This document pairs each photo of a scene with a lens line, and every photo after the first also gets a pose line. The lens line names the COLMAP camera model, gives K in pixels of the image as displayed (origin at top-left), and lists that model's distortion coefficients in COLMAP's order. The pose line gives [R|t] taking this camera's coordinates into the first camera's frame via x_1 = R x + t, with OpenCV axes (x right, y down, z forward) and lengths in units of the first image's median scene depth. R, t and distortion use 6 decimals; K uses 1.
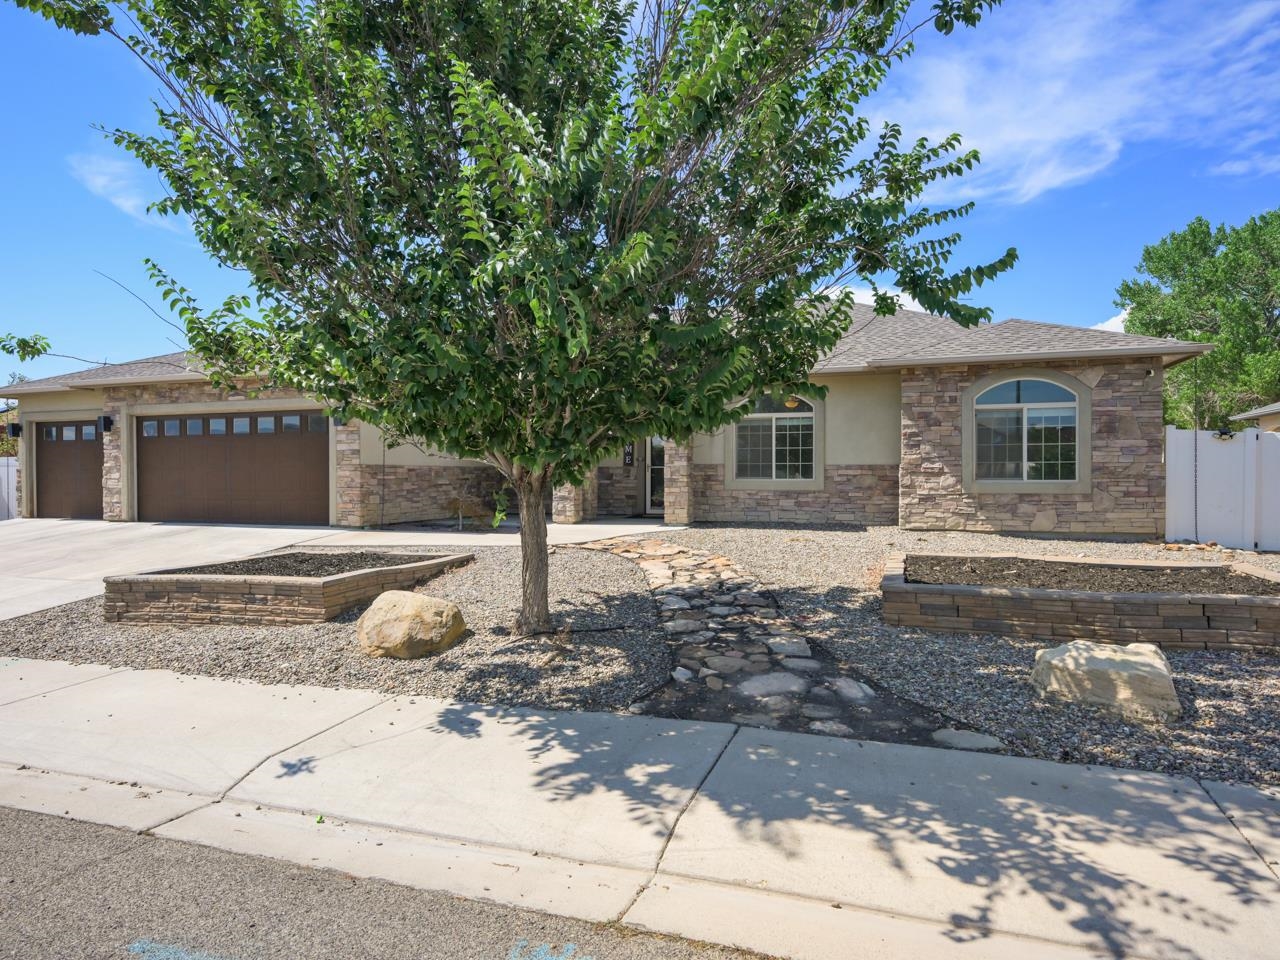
lens RADIAL K [[775.0, 0, 643.3], [0, 775.0, 456.2], [0, 0, 1]] dist [-0.000830, -0.000446]
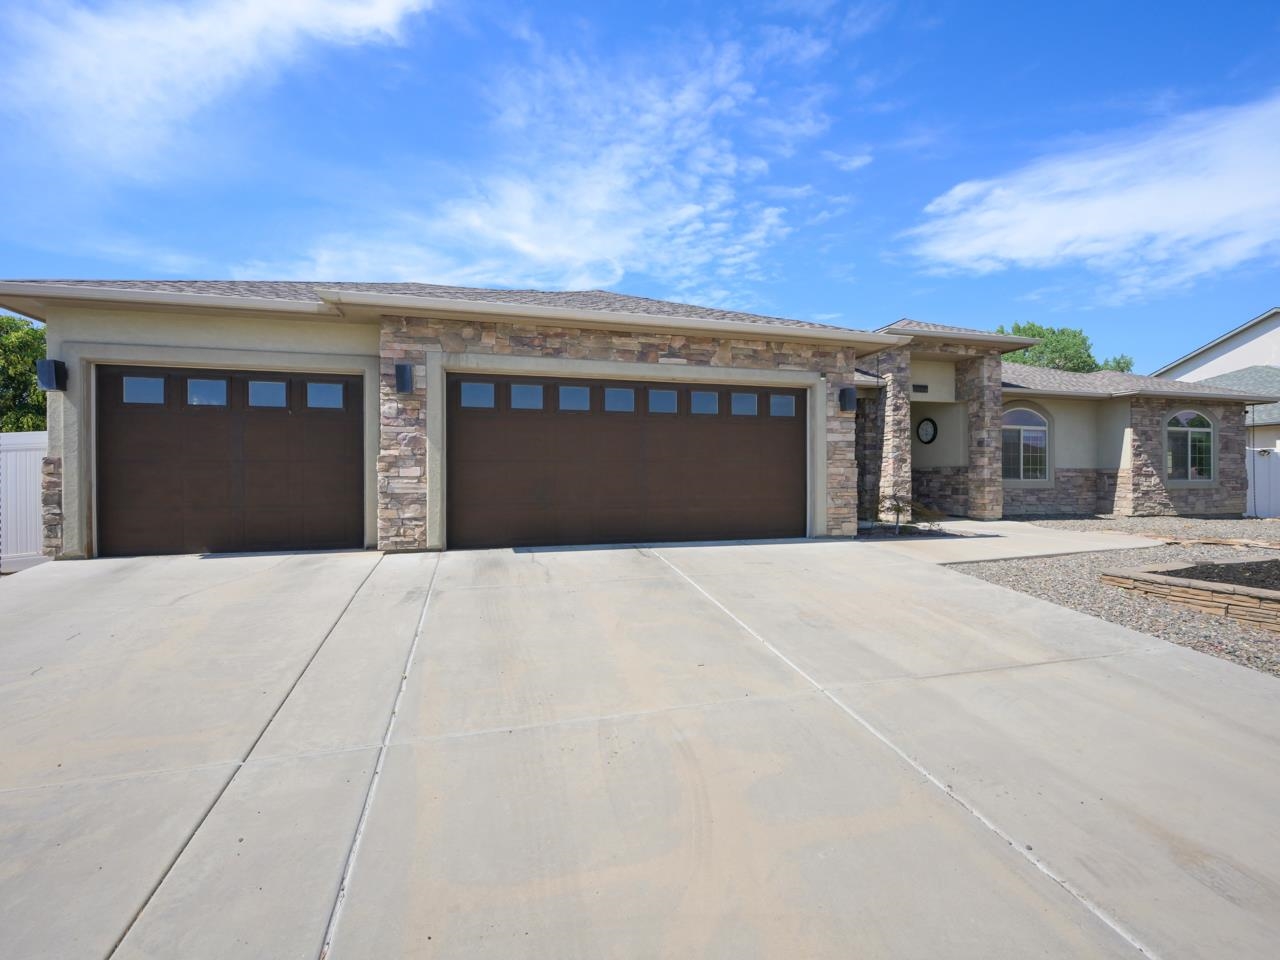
lens RADIAL K [[580.3, 0, 641.7], [0, 580.3, 467.2], [0, 0, 1]] dist [-0.002811, -0.000707]
pose [[0.819321, 0.014380, 0.573155, -0.801650], [-0.013403, 0.999893, -0.005928, 0.022133], [-0.573179, -0.002825, 0.819426, 0.561259]]
